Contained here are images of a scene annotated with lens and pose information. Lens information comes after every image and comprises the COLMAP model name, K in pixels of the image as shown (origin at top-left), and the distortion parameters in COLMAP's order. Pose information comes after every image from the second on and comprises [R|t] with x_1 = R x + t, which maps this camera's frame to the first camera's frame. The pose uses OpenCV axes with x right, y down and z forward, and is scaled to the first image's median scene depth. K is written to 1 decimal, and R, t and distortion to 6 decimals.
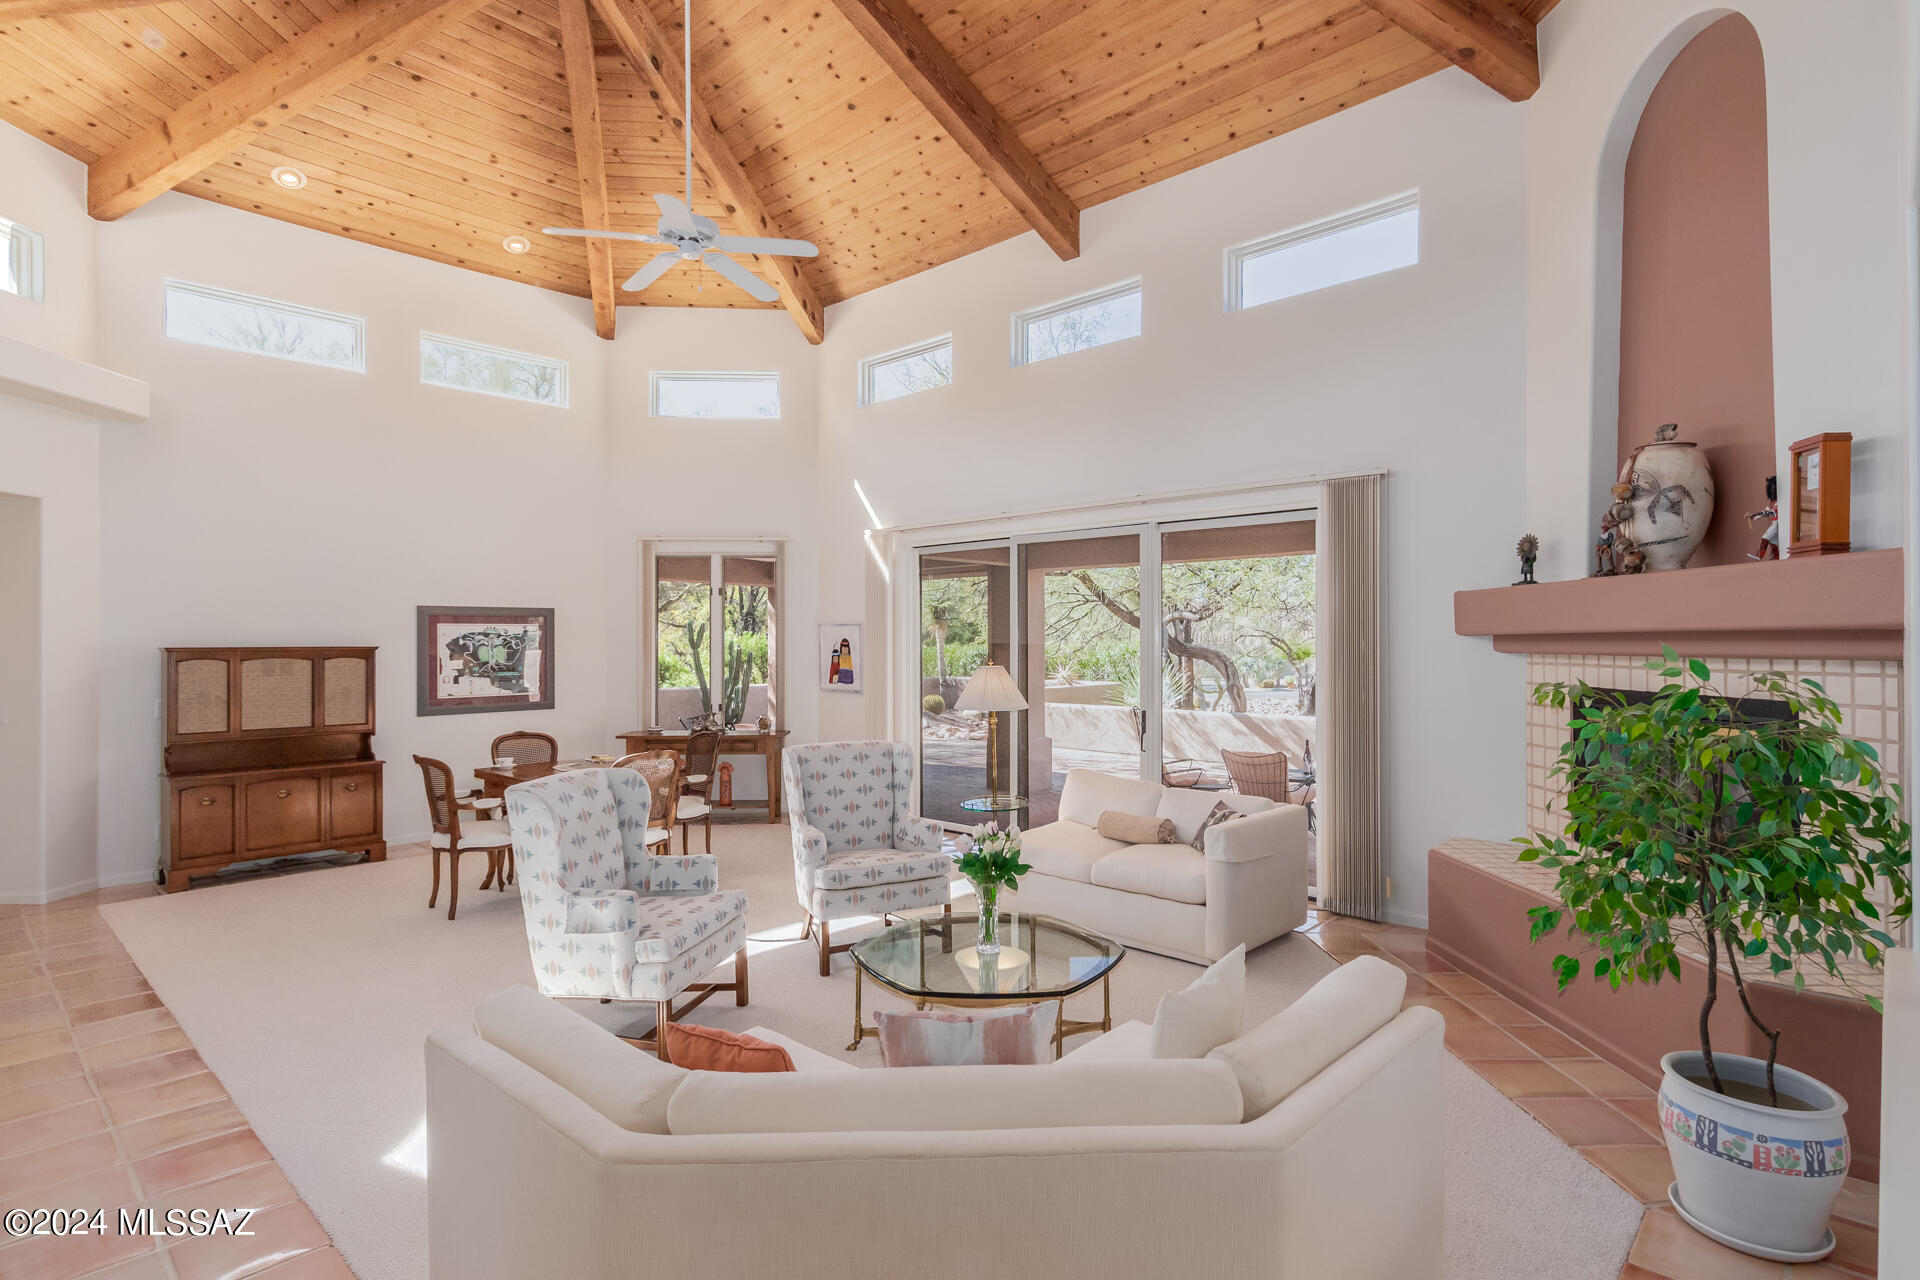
lens RADIAL K [[921.7, 0, 960.0], [0, 921.7, 640.0], [0, 0, 1]] dist [-0.002246, -0.000936]
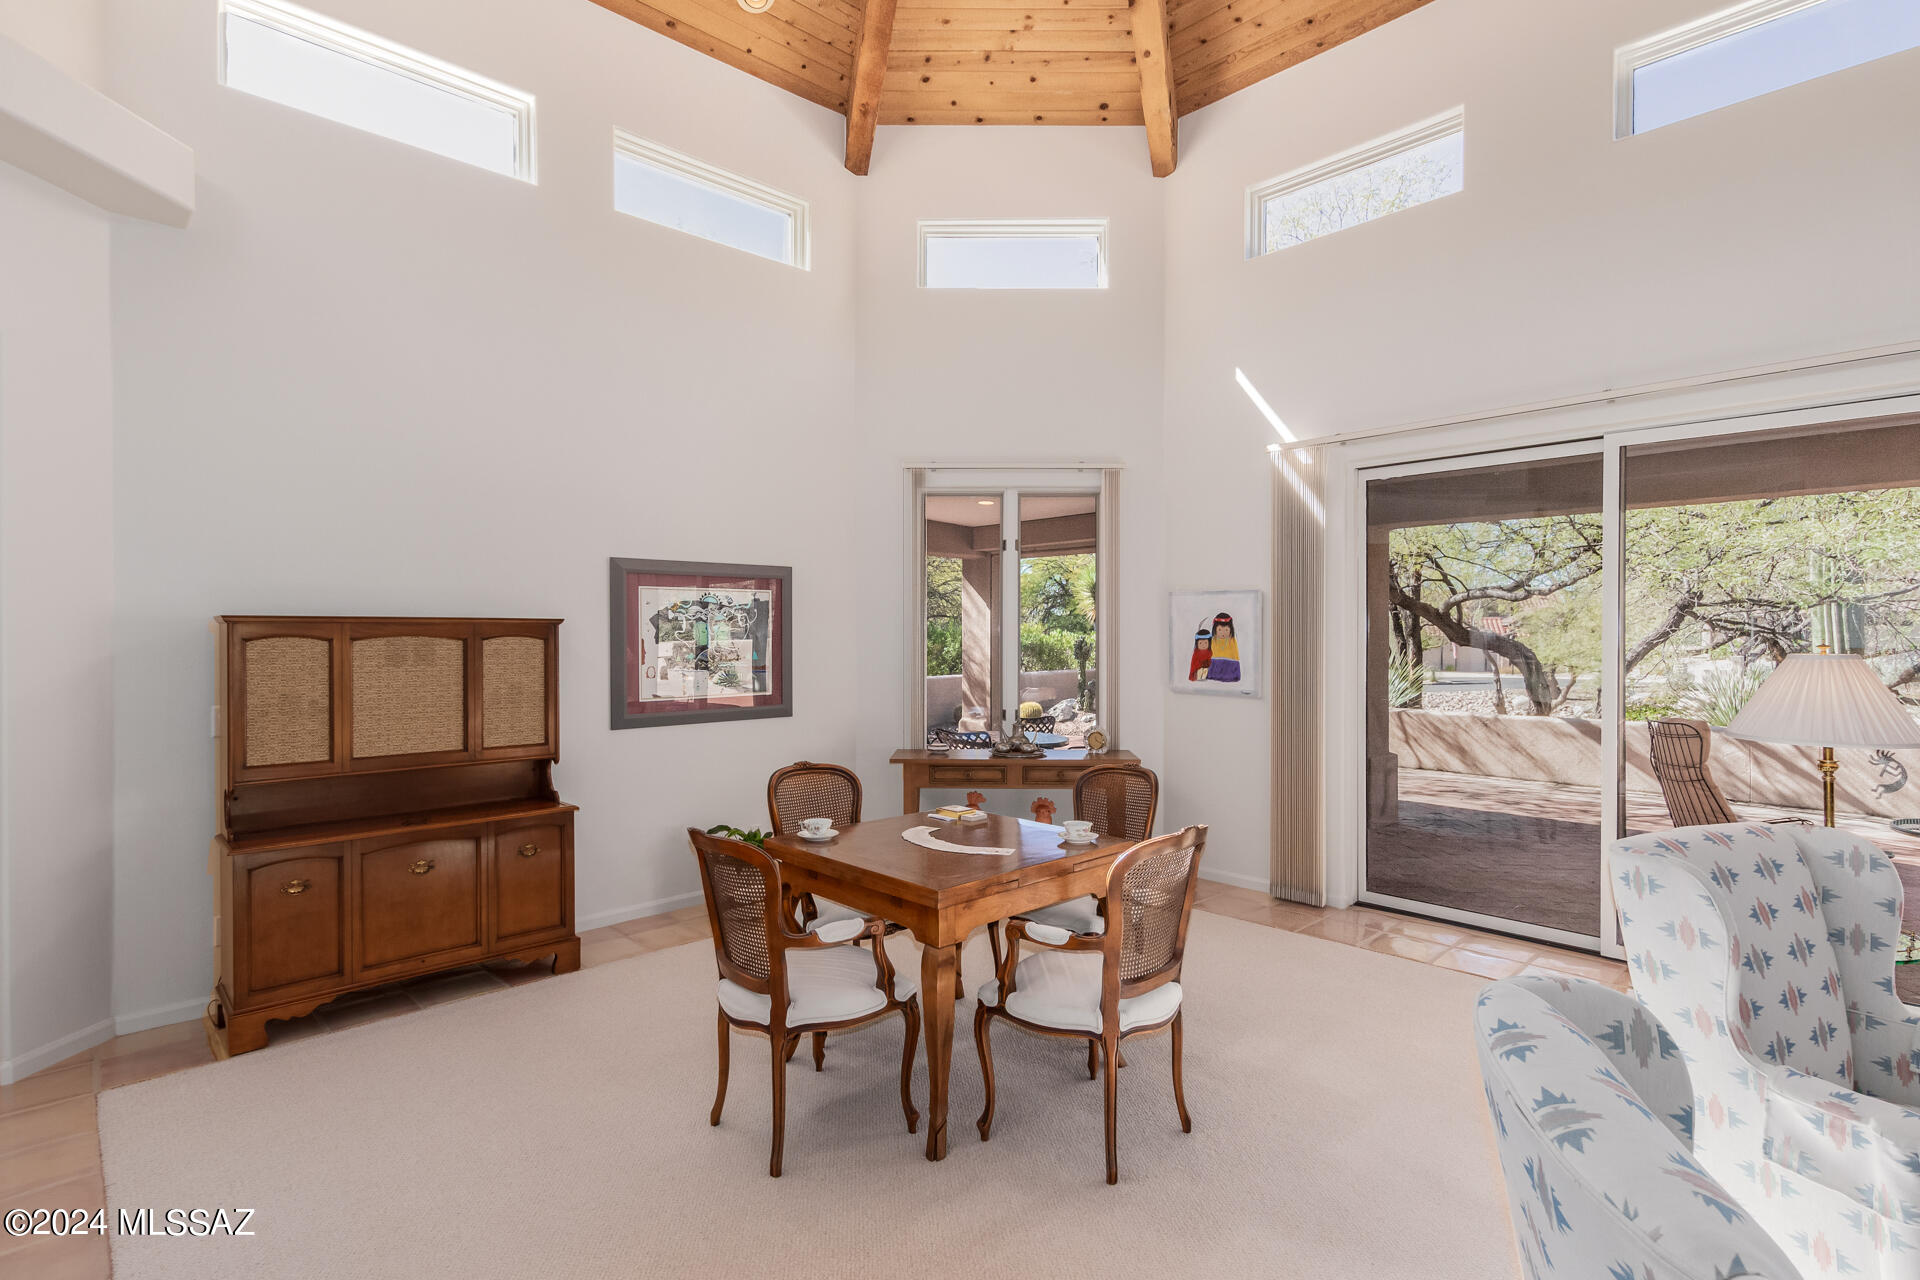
lens RADIAL K [[919.7, 0, 966.4], [0, 919.7, 643.3], [0, 0, 1]] dist [0.001038, 0.000726]
pose [[0.997807, 0.003077, -0.066114, -0.331320], [-0.002264, 0.999921, 0.012363, 0.015517], [0.066147, -0.012186, 0.997736, 0.415607]]
